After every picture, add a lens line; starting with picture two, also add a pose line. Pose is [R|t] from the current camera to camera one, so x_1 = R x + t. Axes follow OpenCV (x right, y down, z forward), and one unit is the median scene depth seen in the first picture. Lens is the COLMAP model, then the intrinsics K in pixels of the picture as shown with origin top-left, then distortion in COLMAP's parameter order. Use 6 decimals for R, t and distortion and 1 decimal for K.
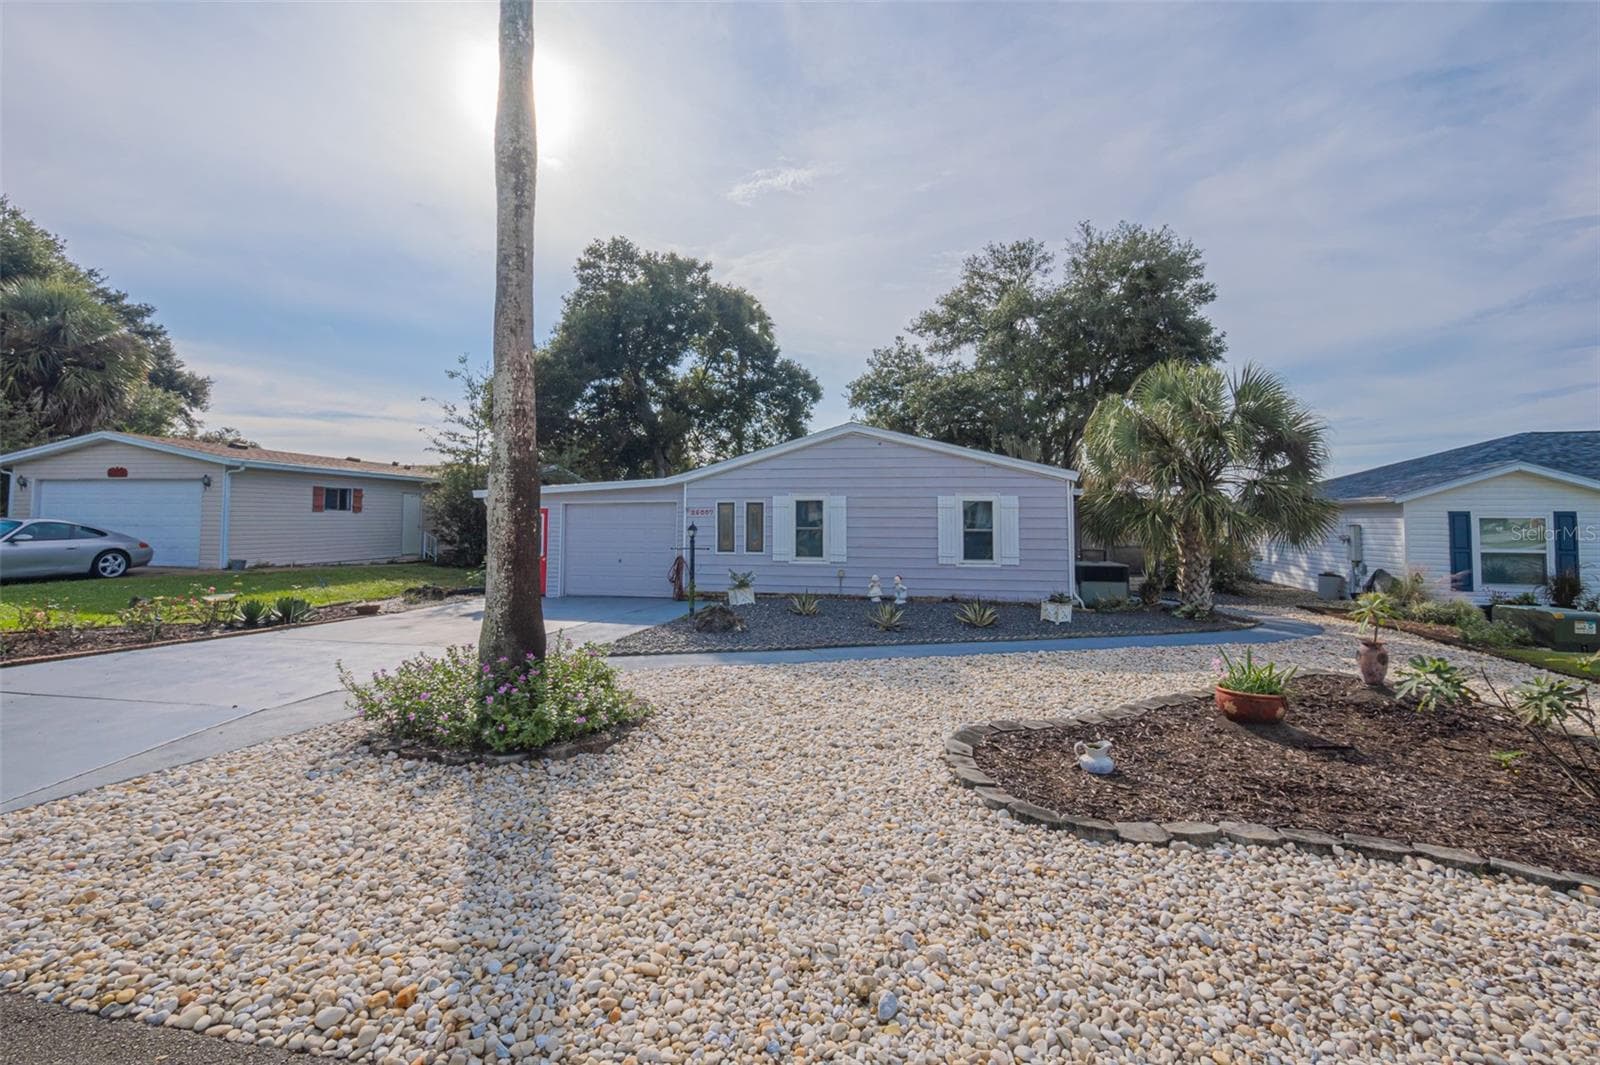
lens RADIAL K [[660.0, 0, 792.6], [0, 660.0, 472.2], [0, 0, 1]] dist [0.000484, -0.000489]
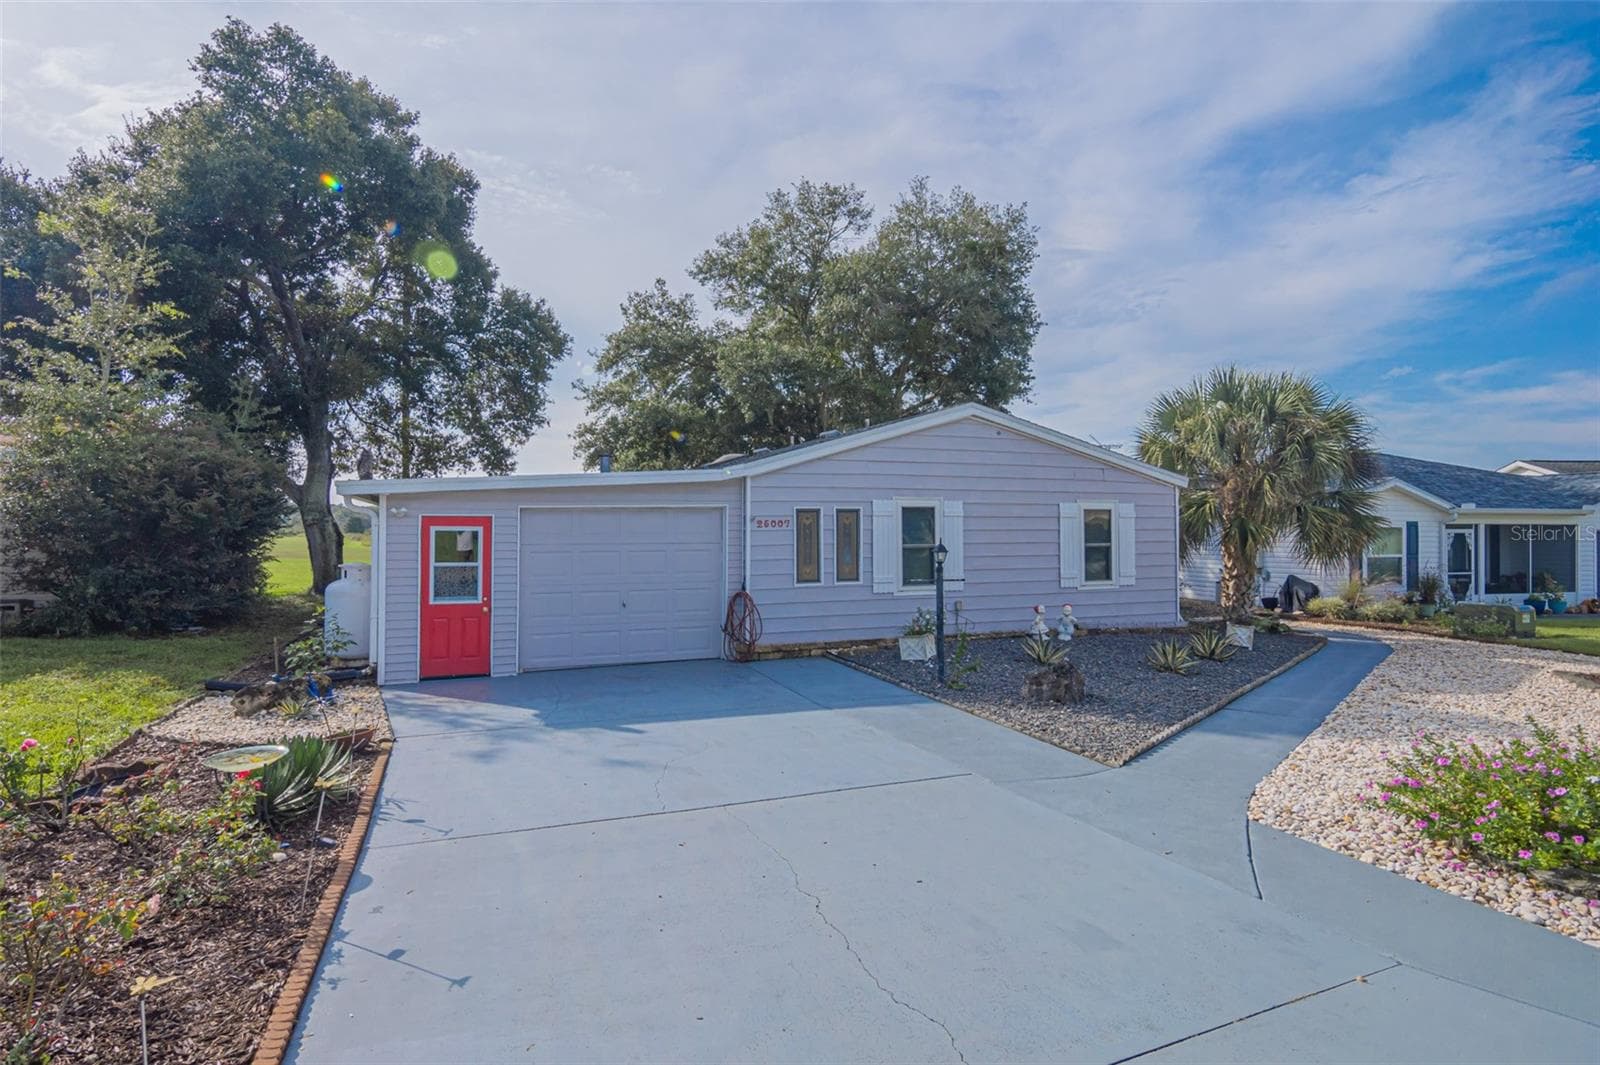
lens RADIAL K [[856.6, 0, 802.1], [0, 856.6, 508.3], [0, 0, 1]] dist [-0.002142, 0.000534]
pose [[0.845297, 0.007381, 0.534245, -0.518923], [-0.034103, 0.998611, 0.040161, 0.010418], [-0.533207, -0.052168, 0.844375, 0.256820]]
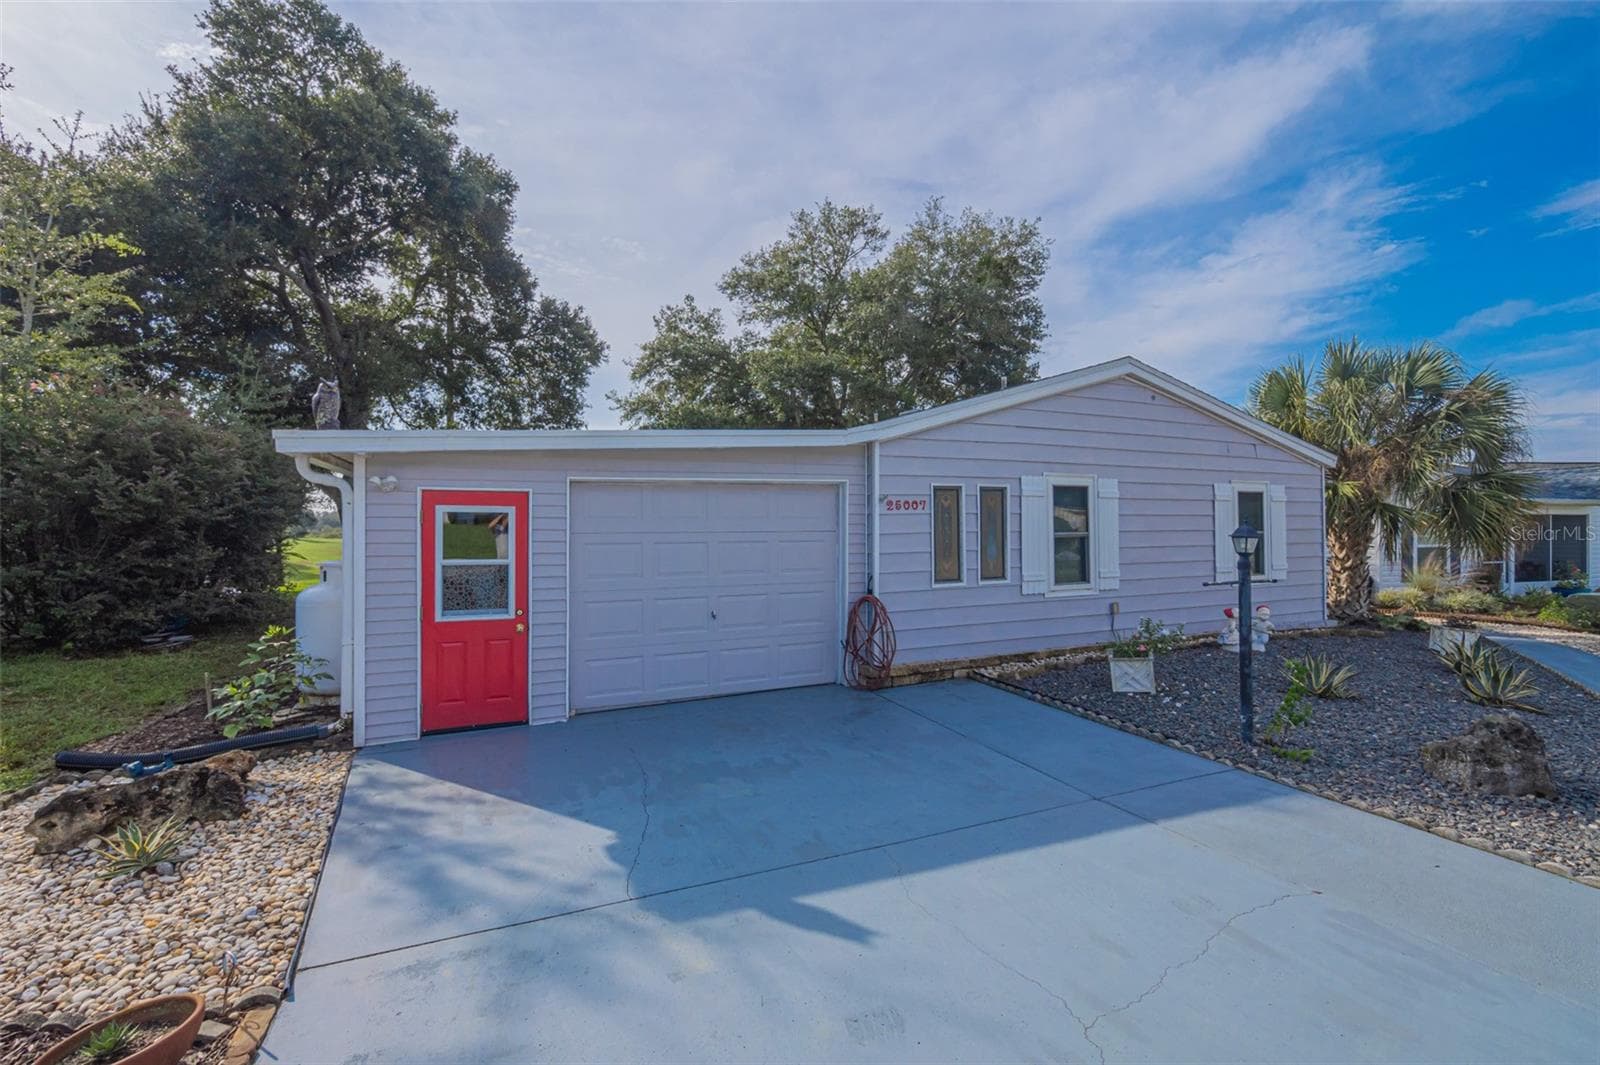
lens RADIAL K [[678.3, 0, 806.9], [0, 678.3, 516.3], [0, 0, 1]] dist [-0.001677, -0.000459]
pose [[0.826020, 0.001282, 0.563639, -0.445004], [-0.031183, 0.998570, 0.043427, 0.046101], [-0.562778, -0.053447, 0.824879, 0.579534]]
